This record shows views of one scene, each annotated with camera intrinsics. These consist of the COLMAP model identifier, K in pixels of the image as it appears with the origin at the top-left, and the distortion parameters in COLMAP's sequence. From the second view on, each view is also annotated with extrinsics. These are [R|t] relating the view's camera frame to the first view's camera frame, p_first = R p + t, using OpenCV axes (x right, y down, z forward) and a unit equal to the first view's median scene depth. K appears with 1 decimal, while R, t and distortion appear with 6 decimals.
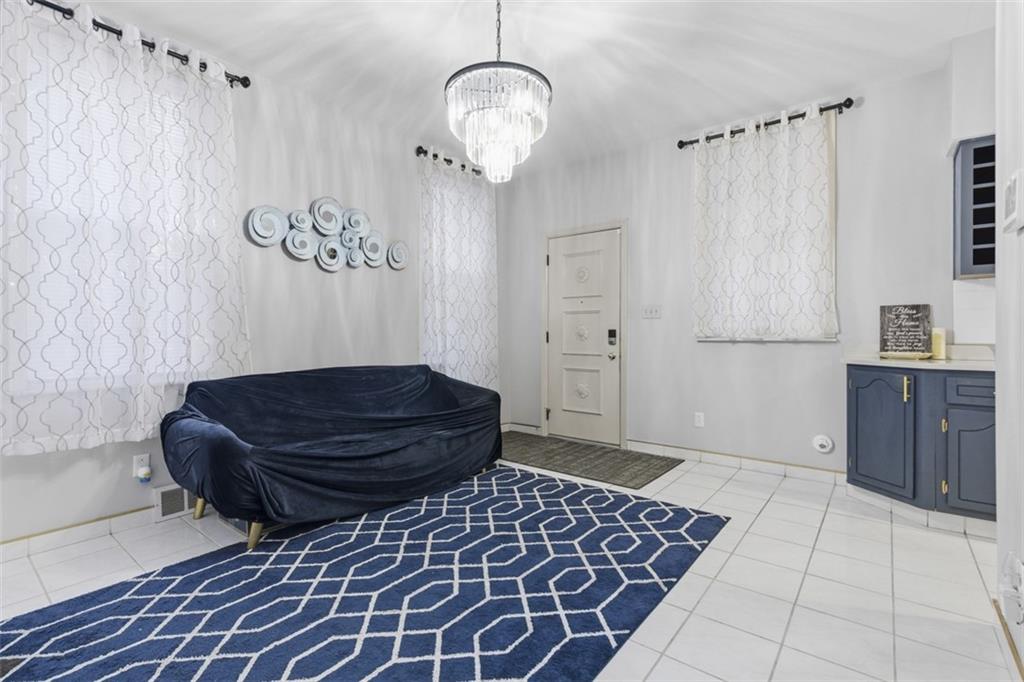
lens RADIAL K [[467.5, 0, 513.3], [0, 467.5, 336.4], [0, 0, 1]] dist [0.000161, 0.000002]
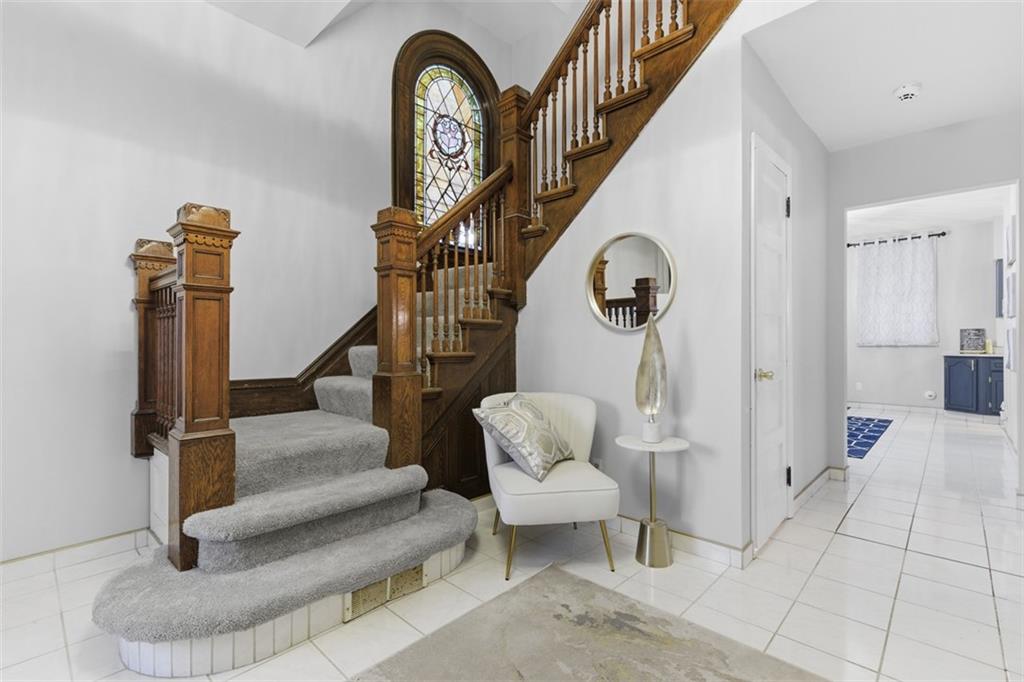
lens RADIAL K [[467.5, 0, 511.1], [0, 467.5, 344.1], [0, 0, 1]] dist [0.000161, 0.000002]
pose [[0.996382, -0.005461, -0.084808, -1.053956], [0.005549, 0.999984, 0.000804, -0.009117], [0.084802, -0.001271, 0.996397, -1.272579]]
